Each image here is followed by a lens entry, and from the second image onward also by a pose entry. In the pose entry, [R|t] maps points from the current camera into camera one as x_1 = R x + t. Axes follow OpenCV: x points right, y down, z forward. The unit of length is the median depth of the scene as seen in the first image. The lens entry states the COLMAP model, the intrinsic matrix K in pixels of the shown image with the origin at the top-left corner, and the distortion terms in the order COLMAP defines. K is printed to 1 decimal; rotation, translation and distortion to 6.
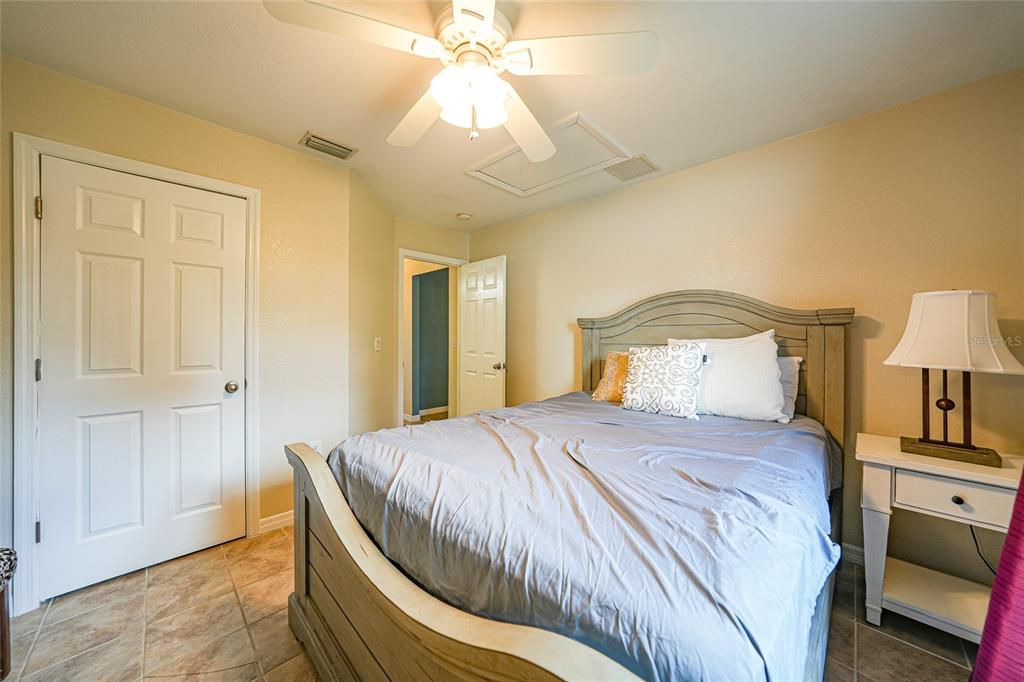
lens RADIAL K [[349.3, 0, 512.0], [0, 349.3, 341.0], [0, 0, 1]] dist [-0.023855, 0.004342]
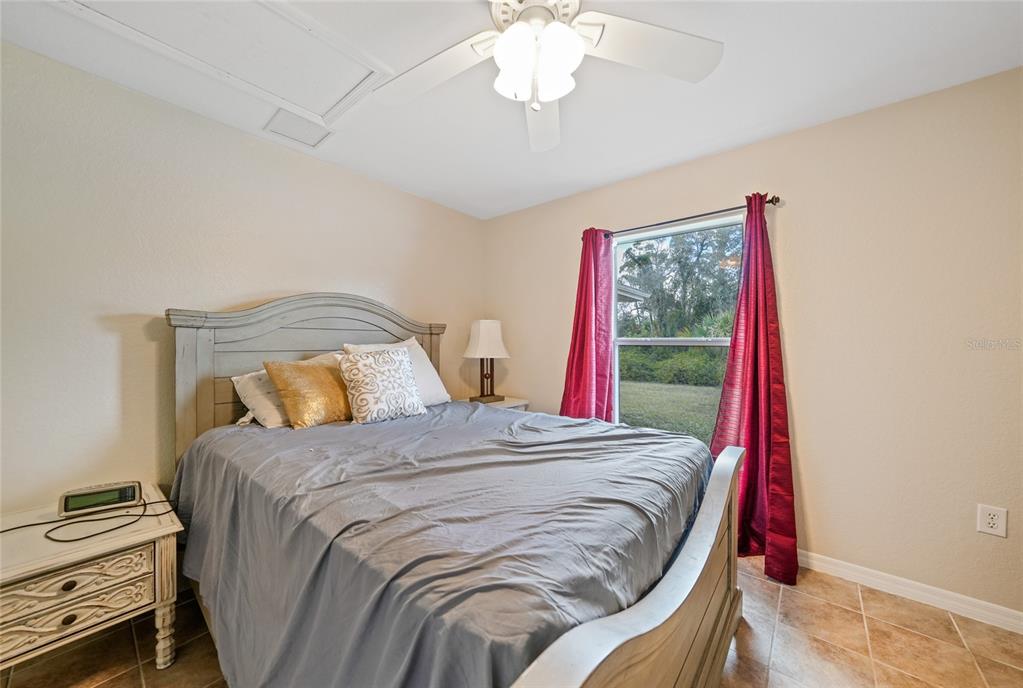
lens RADIAL K [[367.7, 0, 511.5], [0, 367.7, 344.0], [0, 0, 1]] dist [-0.000171, -0.000002]
pose [[-0.075192, -0.006983, 0.997145, -0.712870], [0.004195, 0.999964, 0.007319, -0.014202], [-0.997160, 0.004733, -0.075160, 0.793642]]
